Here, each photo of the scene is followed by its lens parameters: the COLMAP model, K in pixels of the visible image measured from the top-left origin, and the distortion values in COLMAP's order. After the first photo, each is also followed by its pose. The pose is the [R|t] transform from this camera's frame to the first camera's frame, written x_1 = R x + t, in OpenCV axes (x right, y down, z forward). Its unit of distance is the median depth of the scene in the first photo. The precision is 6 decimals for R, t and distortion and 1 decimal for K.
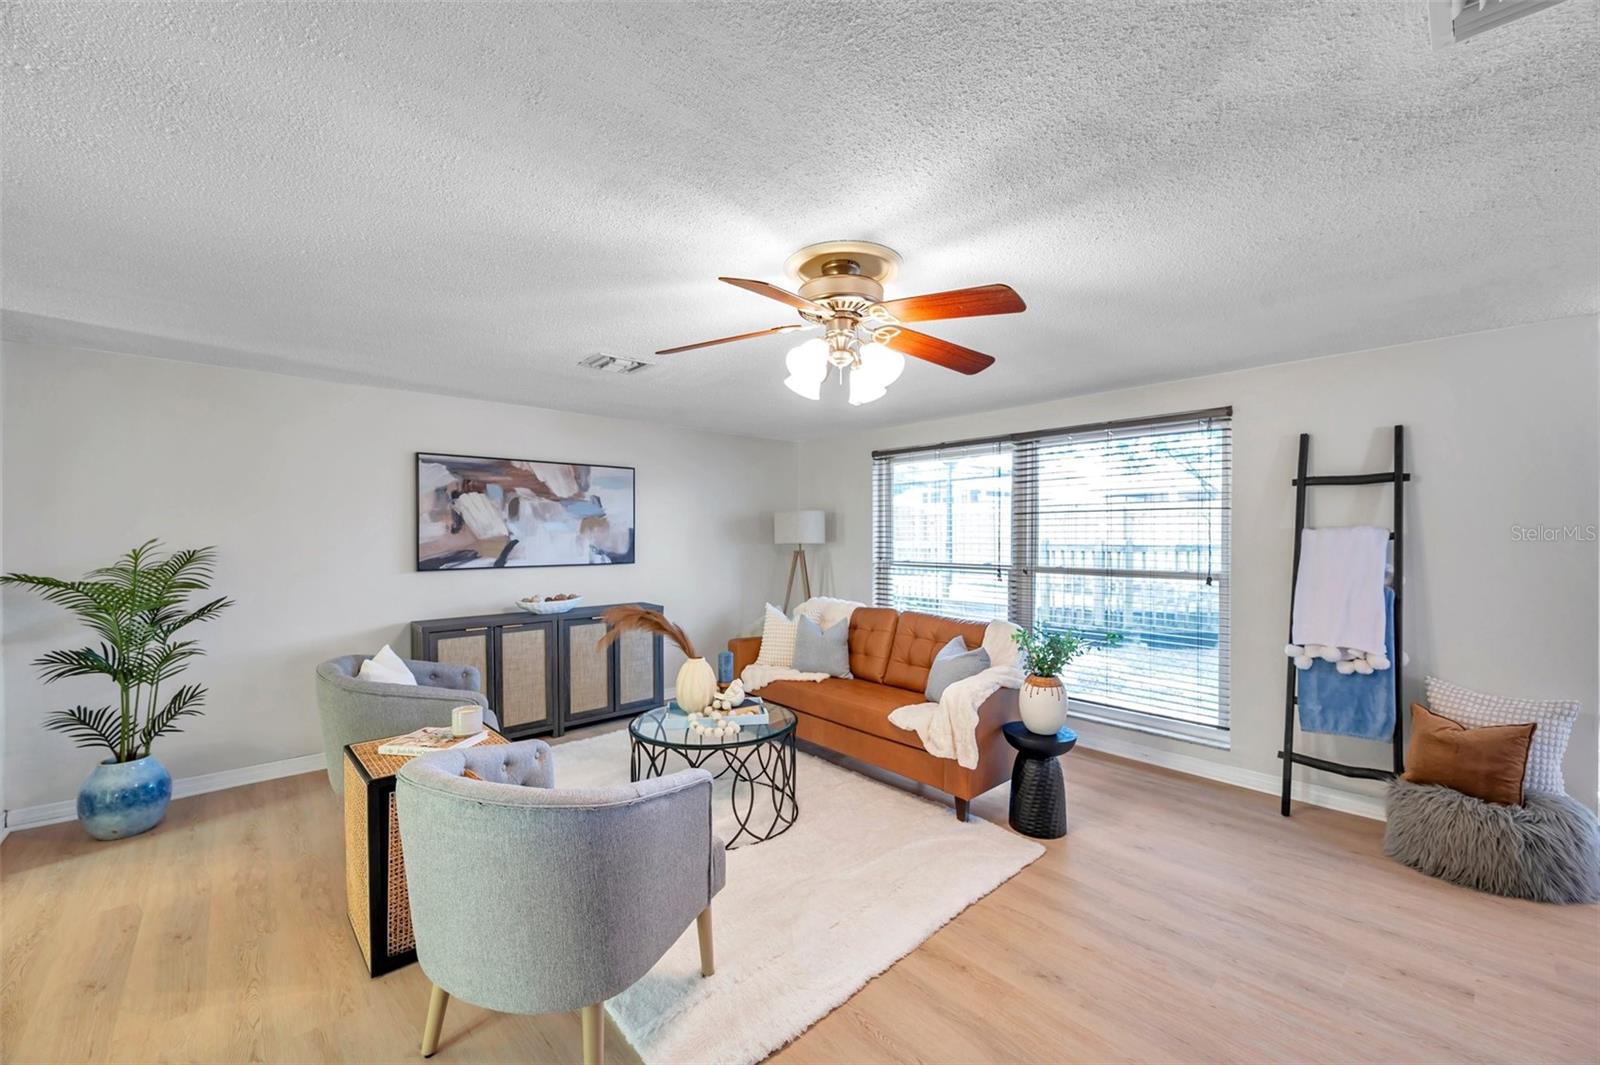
lens RADIAL K [[643.1, 0, 800.5], [0, 643.1, 530.1], [0, 0, 1]] dist [-0.001296, -0.000720]
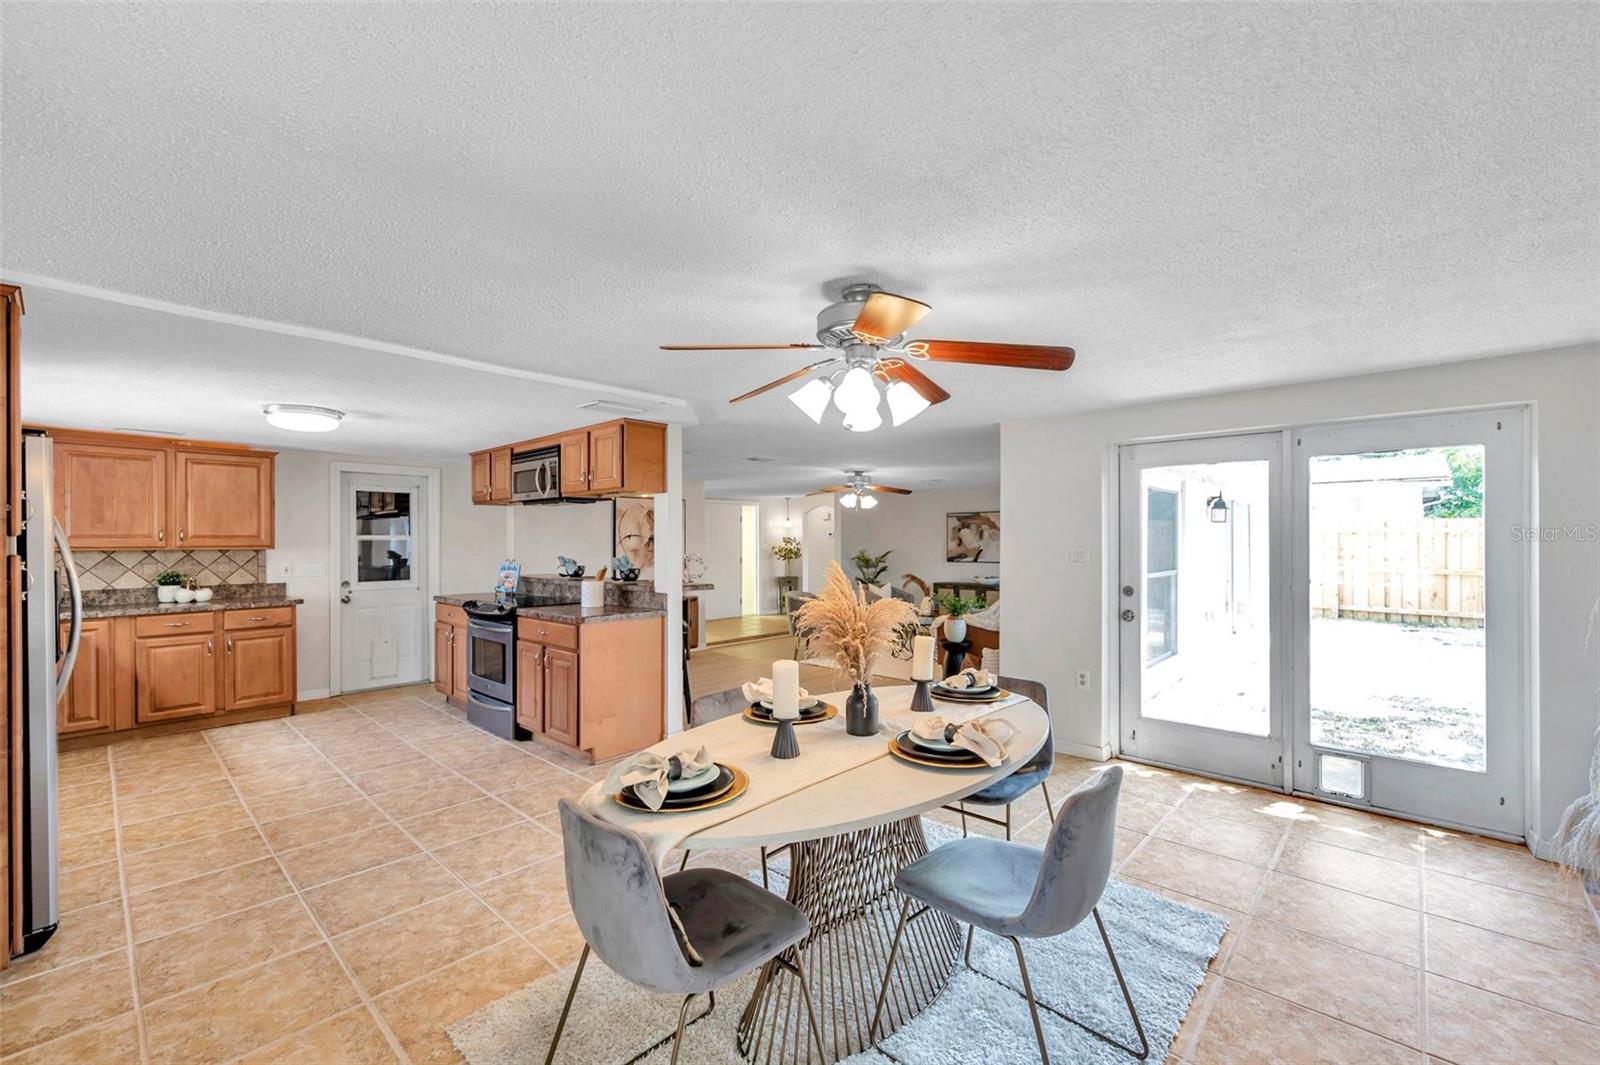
lens RADIAL K [[663.8, 0, 787.2], [0, 663.8, 537.5], [0, 0, 1]] dist [0.004144, -0.002587]
pose [[0.064608, -0.004518, -0.997900, 1.769262], [0.009708, 0.999945, -0.003899, -0.022988], [0.997863, -0.009436, 0.064648, 0.208354]]
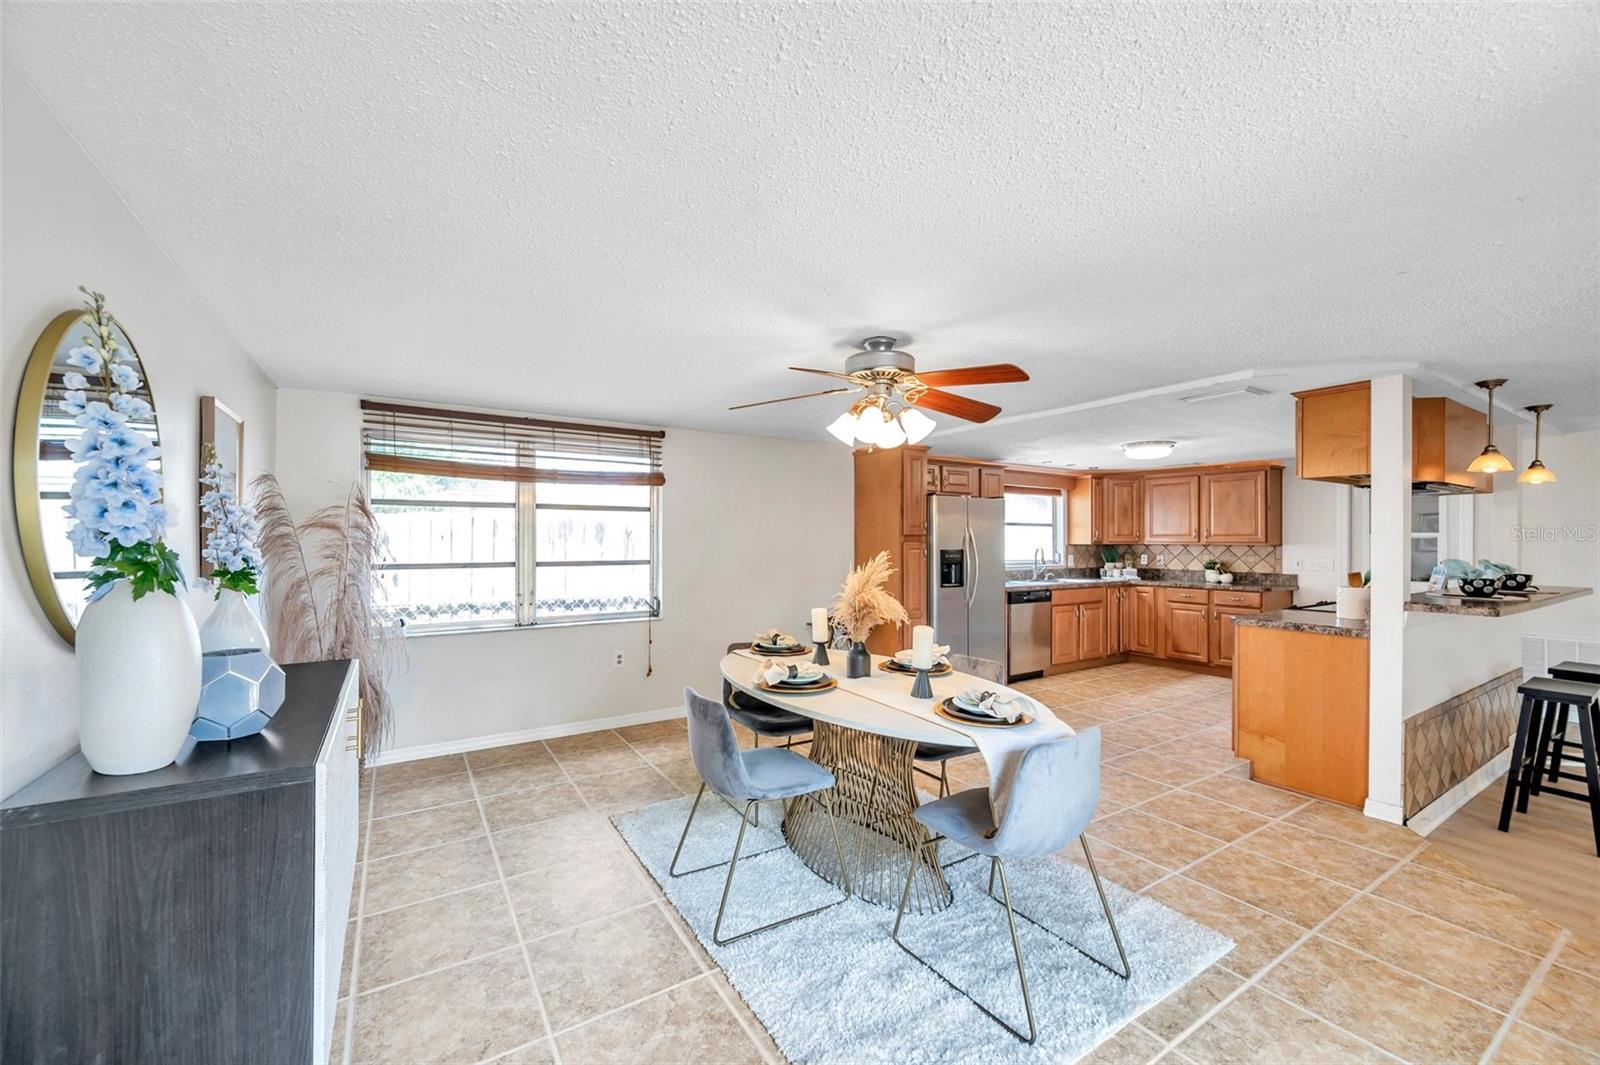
lens RADIAL K [[643.1, 0, 810.9], [0, 643.1, 536.7], [0, 0, 1]] dist [-0.001296, -0.000720]
pose [[-0.985624, -0.002566, 0.168933, 1.239920], [-0.004670, 0.999916, -0.012060, -0.011831], [-0.168888, -0.012675, -0.985554, 0.924147]]
